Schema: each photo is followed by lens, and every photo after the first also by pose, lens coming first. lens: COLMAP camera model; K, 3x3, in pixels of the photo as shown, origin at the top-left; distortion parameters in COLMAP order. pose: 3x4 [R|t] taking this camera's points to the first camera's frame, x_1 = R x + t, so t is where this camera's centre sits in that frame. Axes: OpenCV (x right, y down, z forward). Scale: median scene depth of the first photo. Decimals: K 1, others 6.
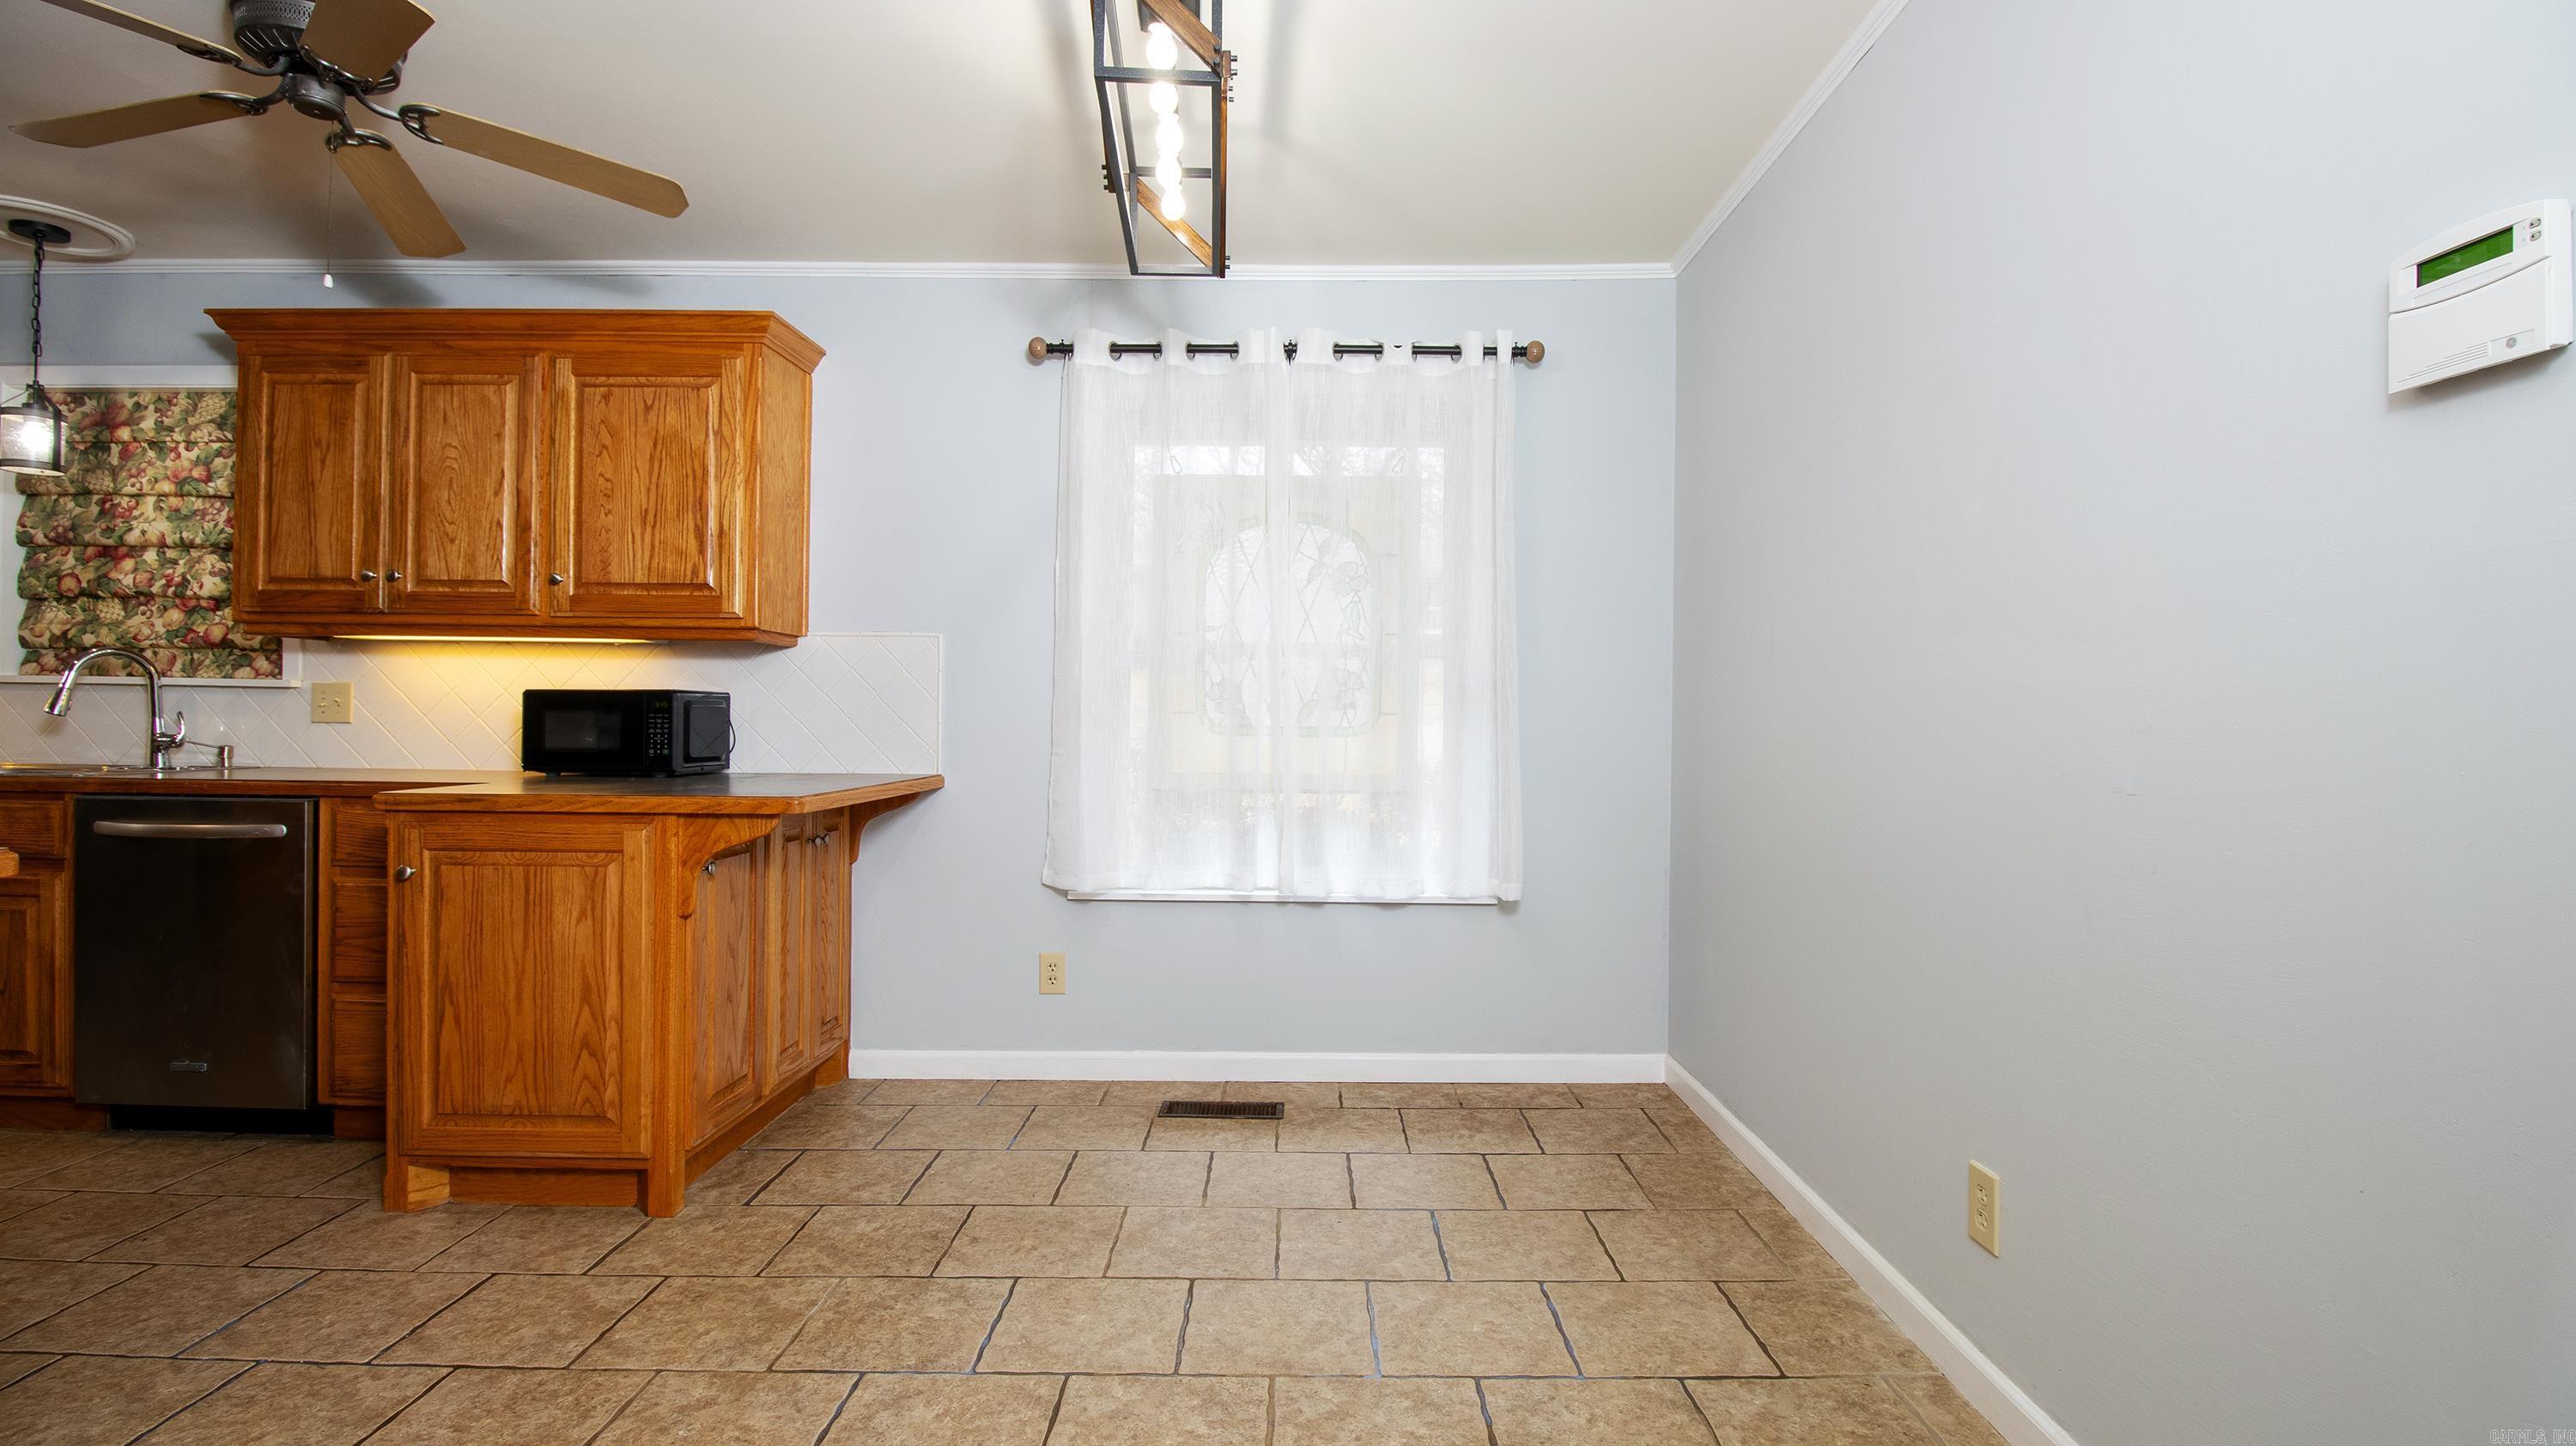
lens RADIAL K [[1191.8, 0, 1302.4], [0, 1191.8, 716.0], [0, 0, 1]] dist [0.000329, -0.013312]
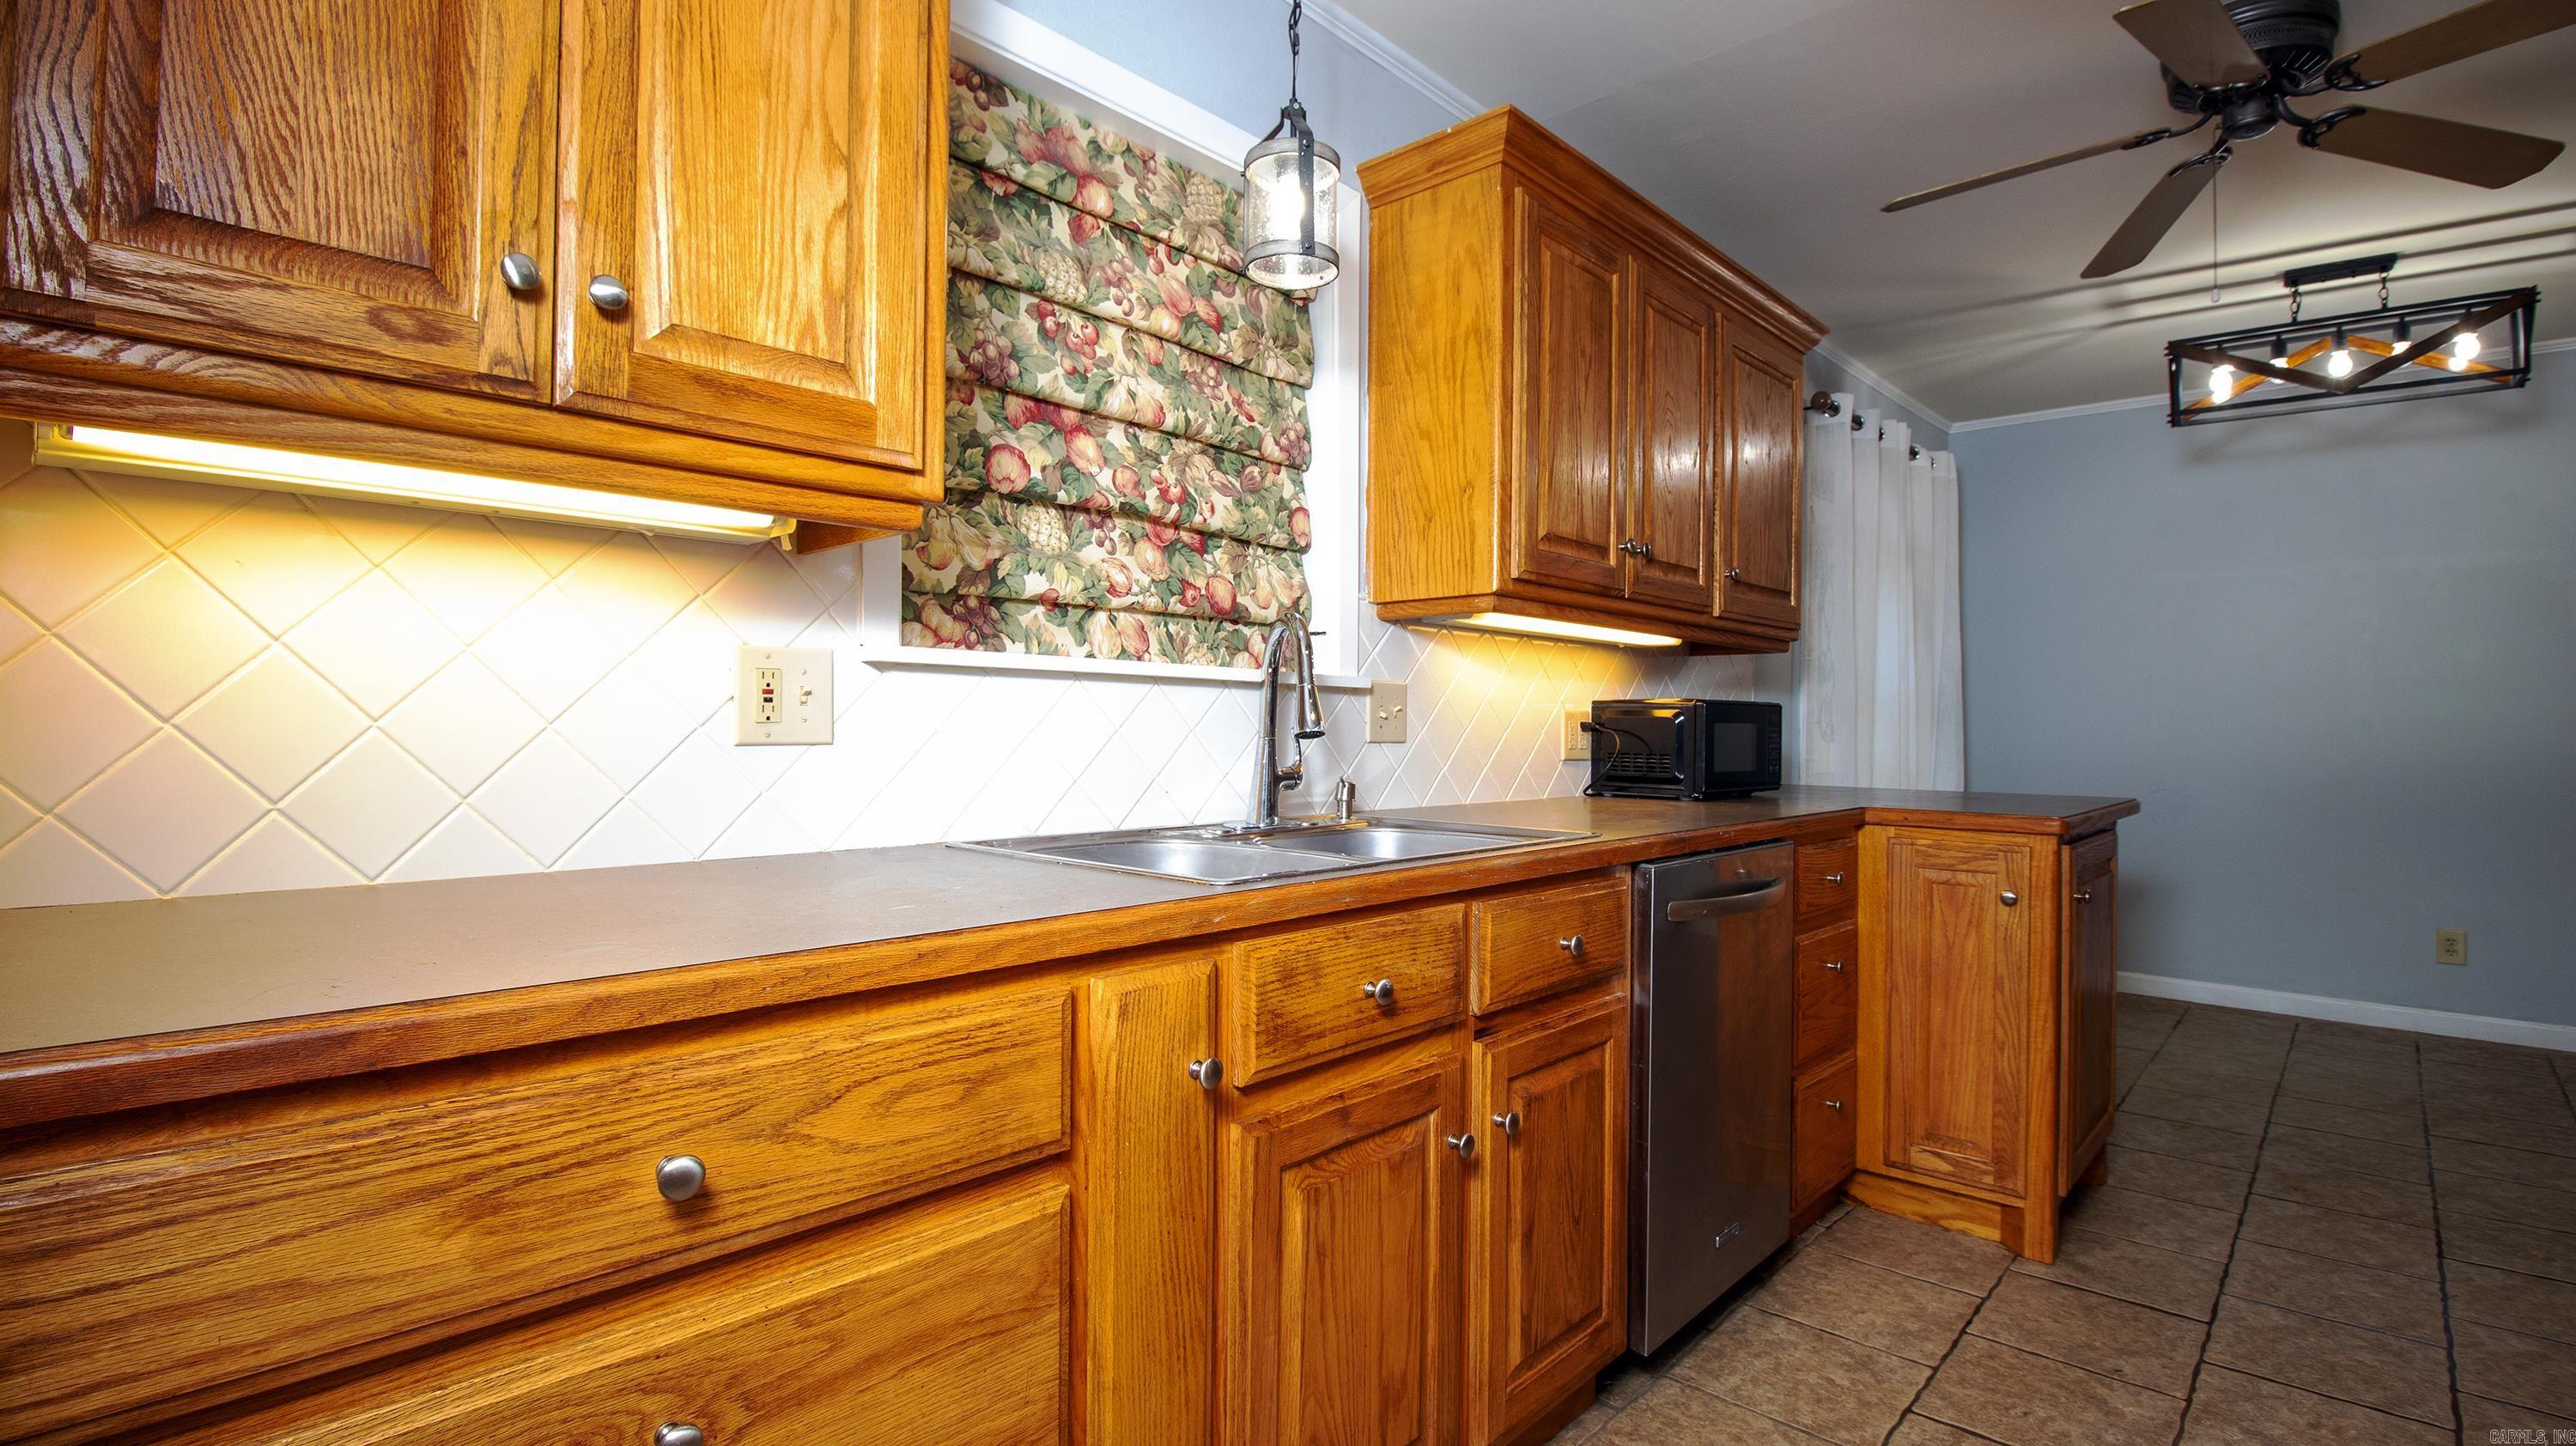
lens RADIAL K [[1191.8, 0, 1302.4], [0, 1191.8, 716.0], [0, 0, 1]] dist [0.000329, -0.013312]
pose [[0.677122, 0.000172, 0.735871, -1.450454], [-0.003919, 0.999987, 0.003373, -0.012284], [-0.735861, -0.005168, 0.677113, 0.623677]]
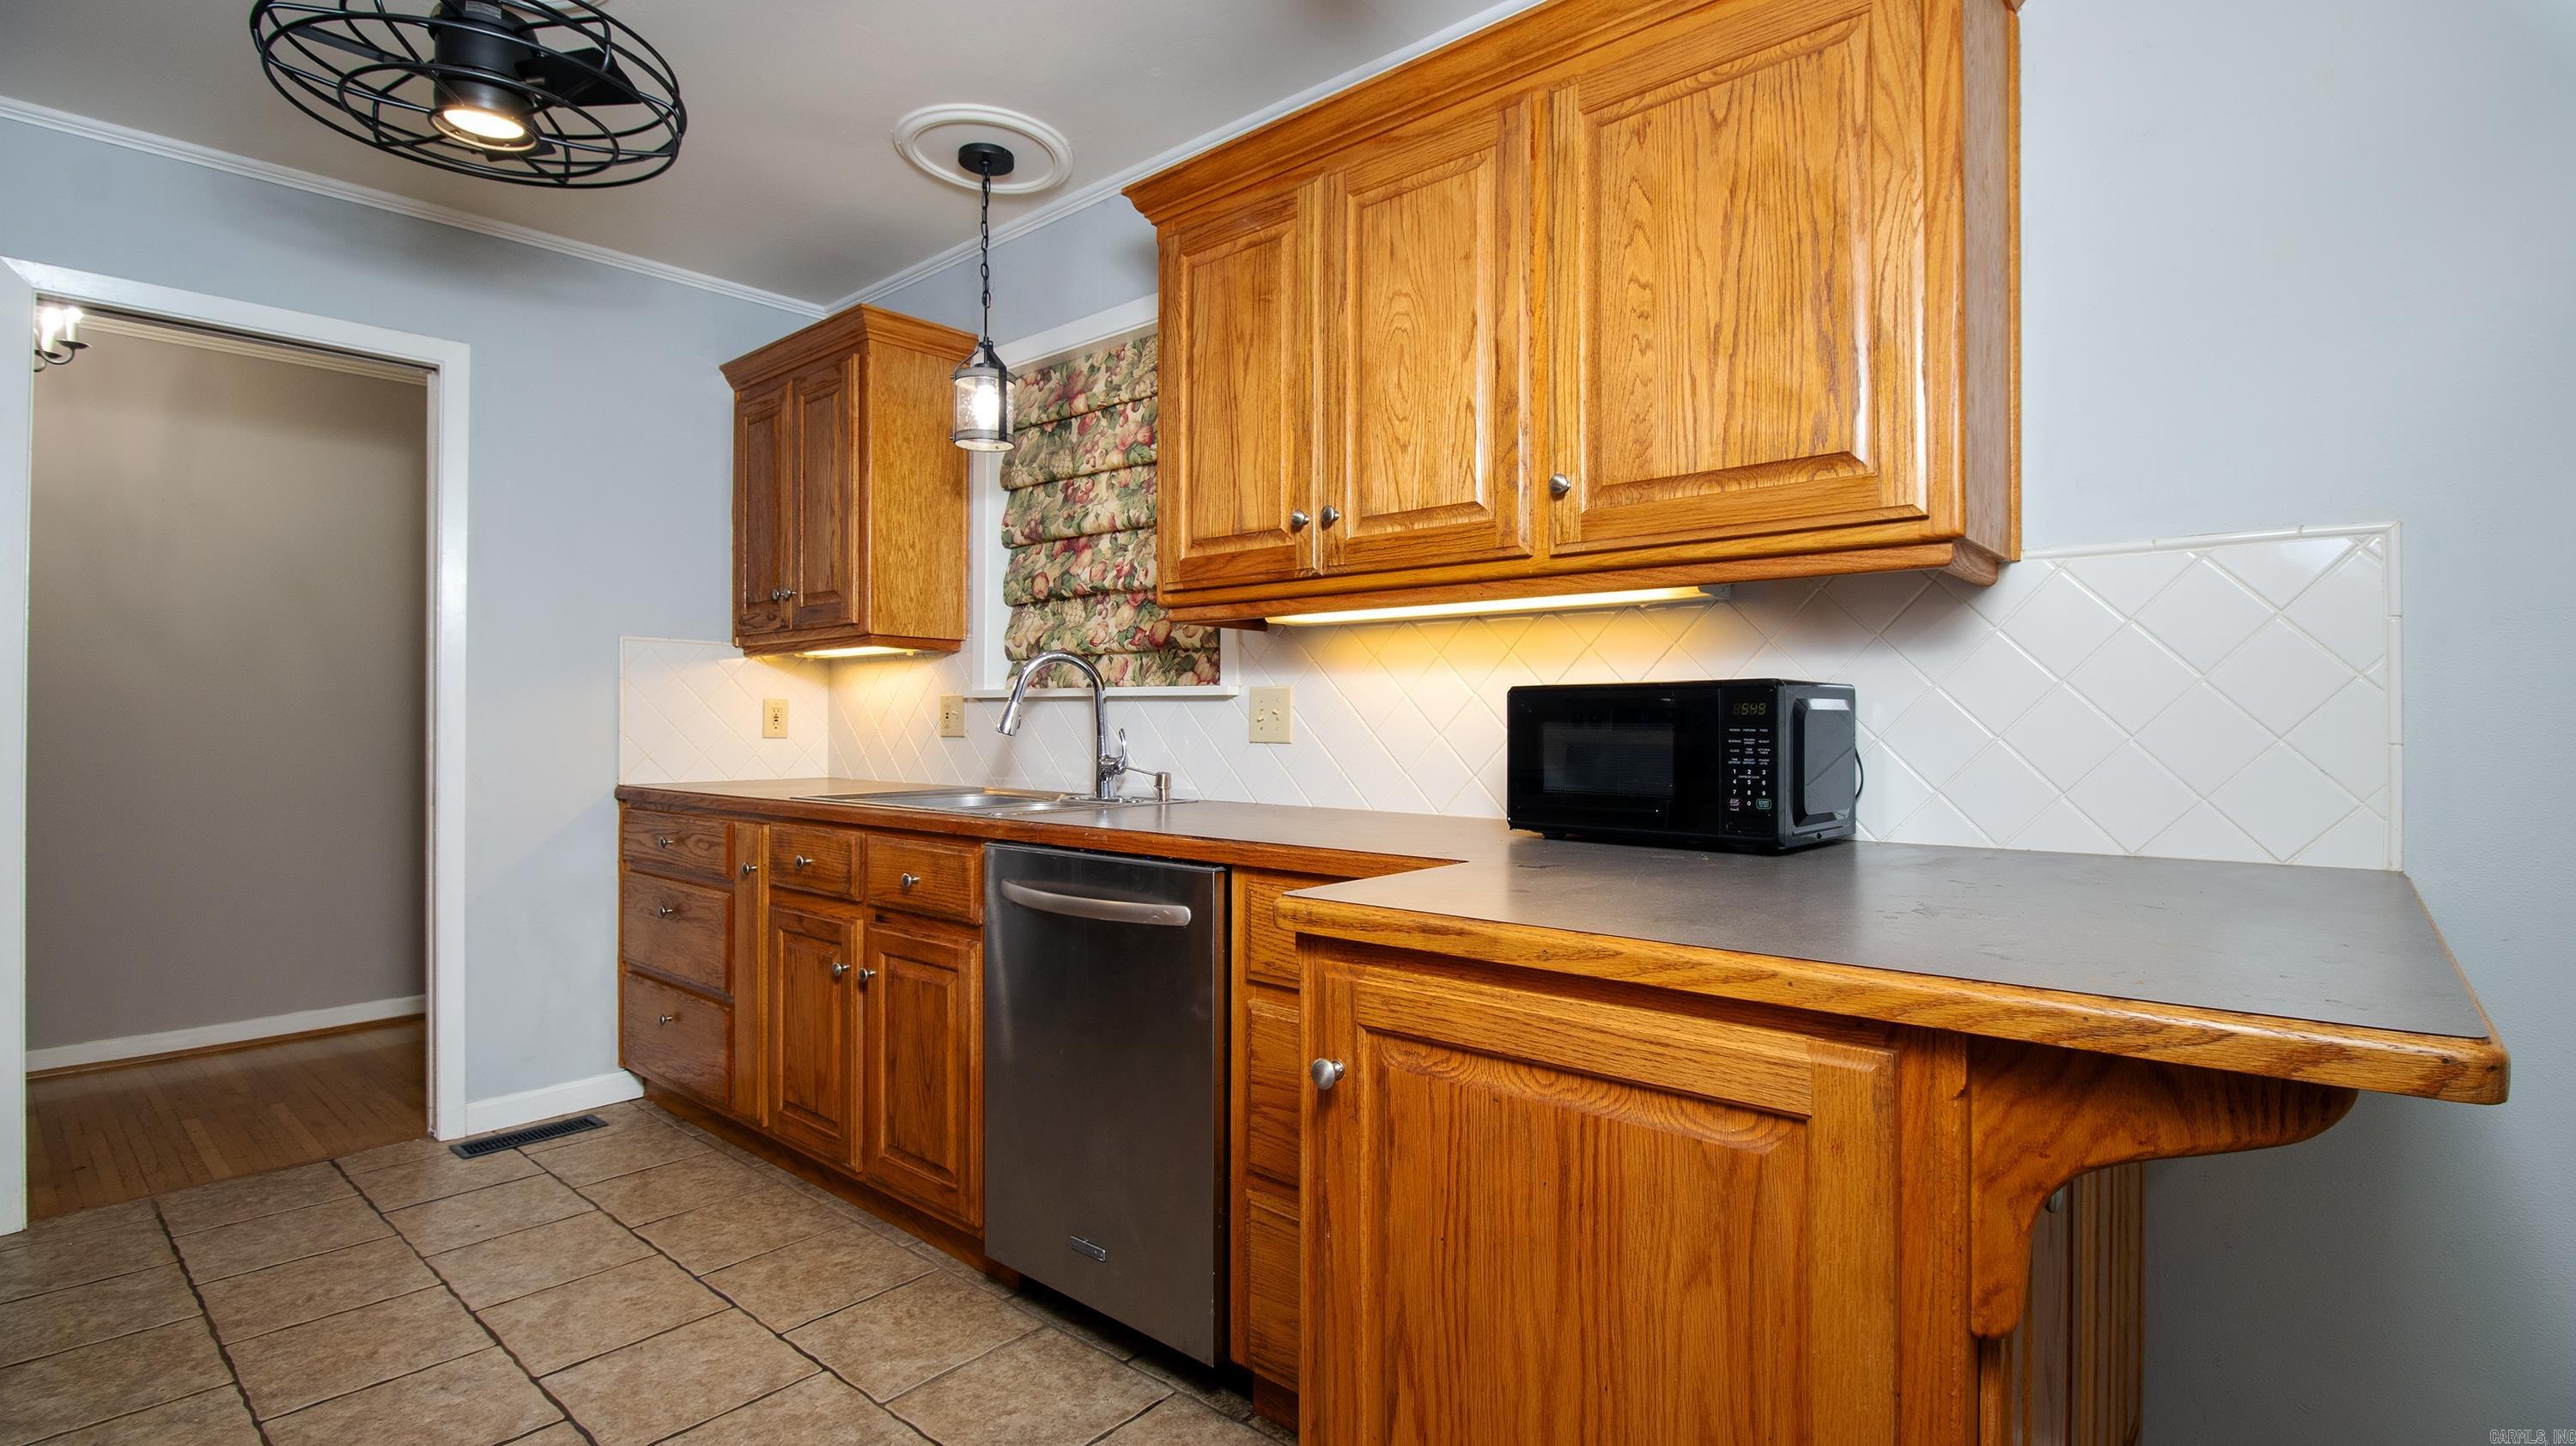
lens RADIAL K [[1191.8, 0, 1302.4], [0, 1191.8, 716.0], [0, 0, 1]] dist [0.000329, -0.013312]
pose [[0.759230, -0.013865, -0.650674, -0.350701], [0.007719, 0.999895, -0.012299, -0.001861], [0.650776, 0.004315, 0.759257, 0.489719]]
